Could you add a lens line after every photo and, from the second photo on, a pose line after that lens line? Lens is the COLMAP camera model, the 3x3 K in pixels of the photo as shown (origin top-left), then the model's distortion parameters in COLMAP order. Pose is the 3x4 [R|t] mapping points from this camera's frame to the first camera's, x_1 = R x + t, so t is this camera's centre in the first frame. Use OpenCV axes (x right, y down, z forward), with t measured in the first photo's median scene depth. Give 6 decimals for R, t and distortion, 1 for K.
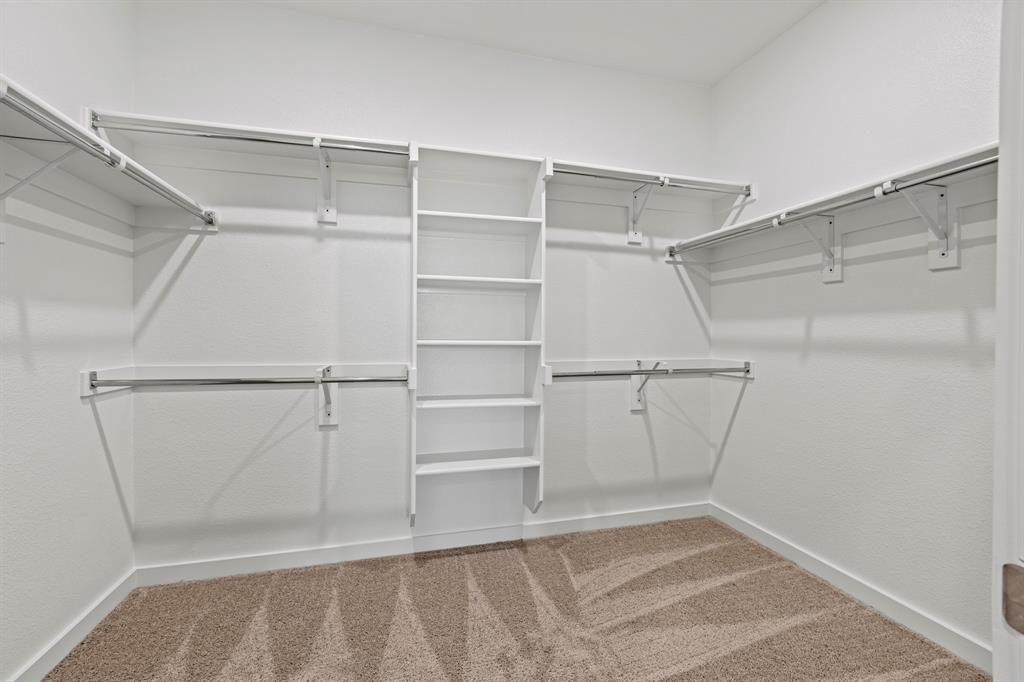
lens RADIAL K [[441.9, 0, 516.1], [0, 441.9, 335.6], [0, 0, 1]] dist [-0.007551, 0.000799]
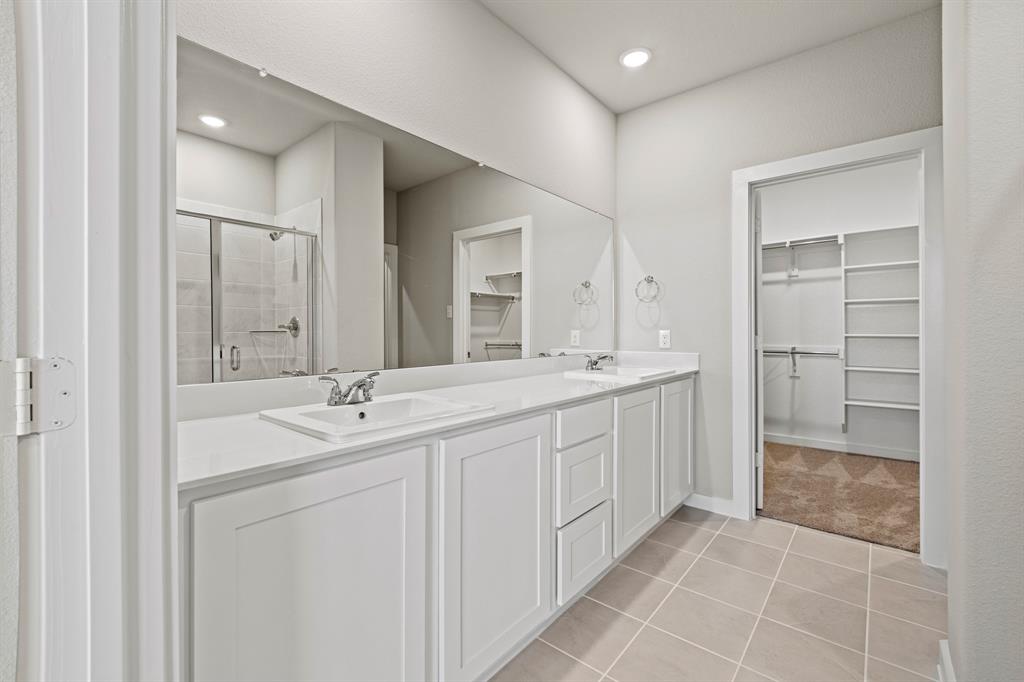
lens RADIAL K [[441.9, 0, 512.7], [0, 441.9, 332.5], [0, 0, 1]] dist [-0.007551, 0.000799]
pose [[0.564840, -0.004904, -0.825186, 0.514719], [0.012256, 0.999922, 0.002447, -0.017643], [0.825110, -0.011495, 0.564856, -1.211881]]
